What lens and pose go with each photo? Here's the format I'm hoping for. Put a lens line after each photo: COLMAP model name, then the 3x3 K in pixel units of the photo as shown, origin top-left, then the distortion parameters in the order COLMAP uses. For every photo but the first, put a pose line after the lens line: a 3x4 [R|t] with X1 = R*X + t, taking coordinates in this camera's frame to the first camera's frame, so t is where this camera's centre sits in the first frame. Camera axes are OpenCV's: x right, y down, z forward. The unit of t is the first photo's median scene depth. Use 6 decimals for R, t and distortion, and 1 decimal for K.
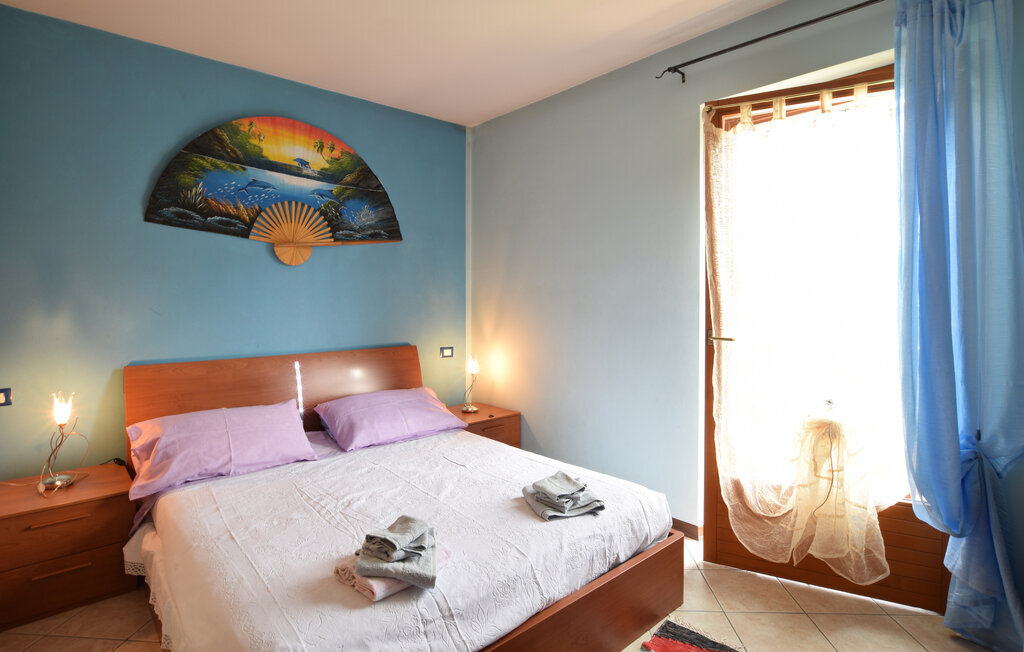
lens RADIAL K [[518.4, 0, 515.5], [0, 518.4, 292.3], [0, 0, 1]] dist [-0.025582, 0.000089]
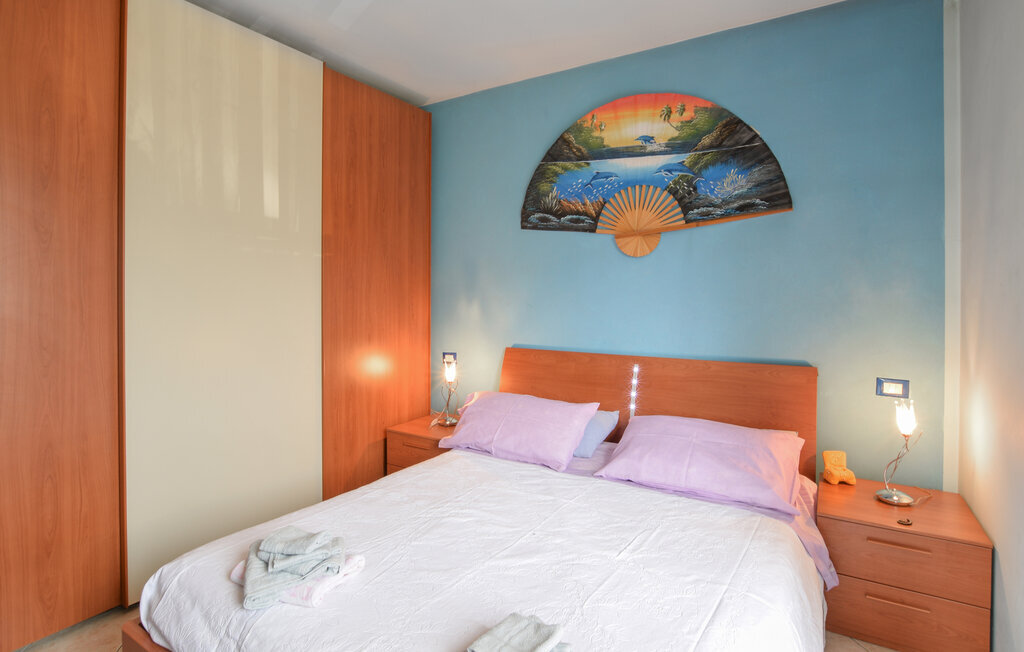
lens RADIAL K [[518.4, 0, 515.5], [0, 518.4, 292.3], [0, 0, 1]] dist [-0.025582, 0.000089]
pose [[0.271765, -0.003050, -0.962359, 0.383098], [0.003279, 0.999992, -0.002243, 0.011027], [0.962358, -0.002546, 0.271773, 0.559341]]
